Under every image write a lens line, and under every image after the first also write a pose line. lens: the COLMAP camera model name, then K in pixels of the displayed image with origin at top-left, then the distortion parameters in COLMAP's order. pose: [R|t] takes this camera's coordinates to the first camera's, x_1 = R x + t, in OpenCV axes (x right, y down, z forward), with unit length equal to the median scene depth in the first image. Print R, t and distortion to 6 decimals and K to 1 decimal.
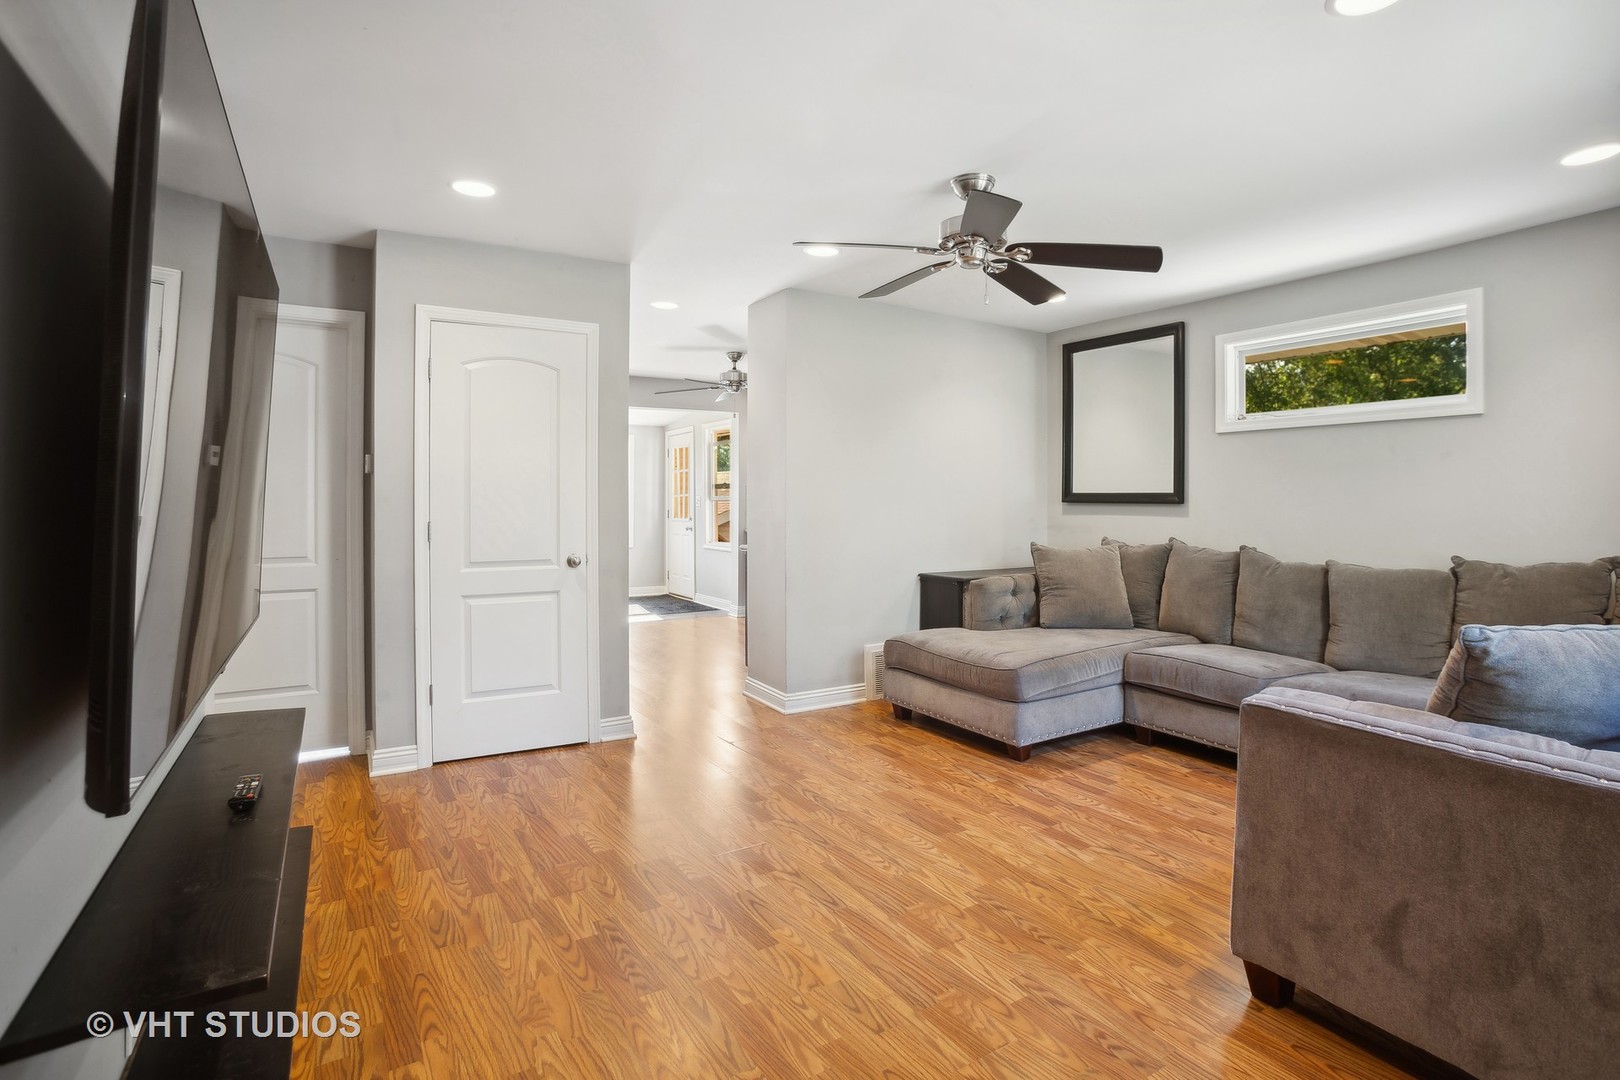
lens RADIAL K [[823.7, 0, 810.2], [0, 823.7, 519.5], [0, 0, 1]] dist [-0.075195, 0.037435]
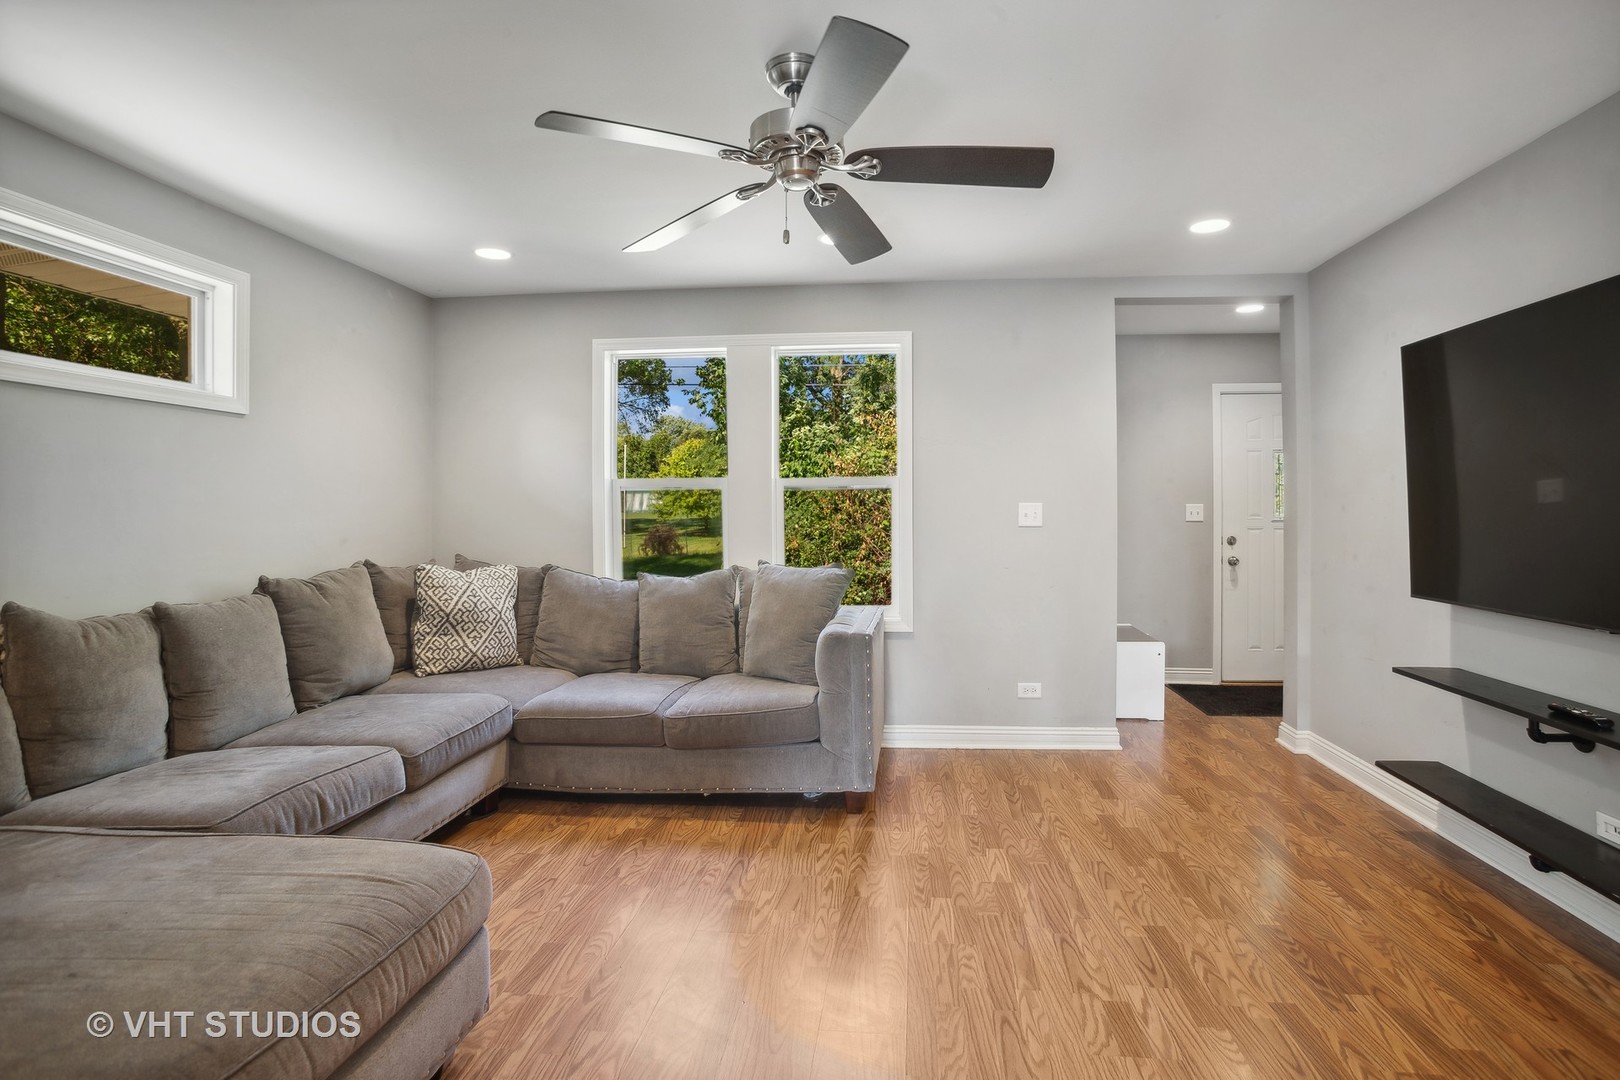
lens RADIAL K [[823.7, 0, 810.2], [0, 823.7, 519.5], [0, 0, 1]] dist [-0.075195, 0.037435]
pose [[-0.797447, -0.003621, 0.603378, -0.309214], [0.016912, 0.999455, 0.028350, -0.050581], [-0.603152, 0.032812, -0.796951, 1.976825]]
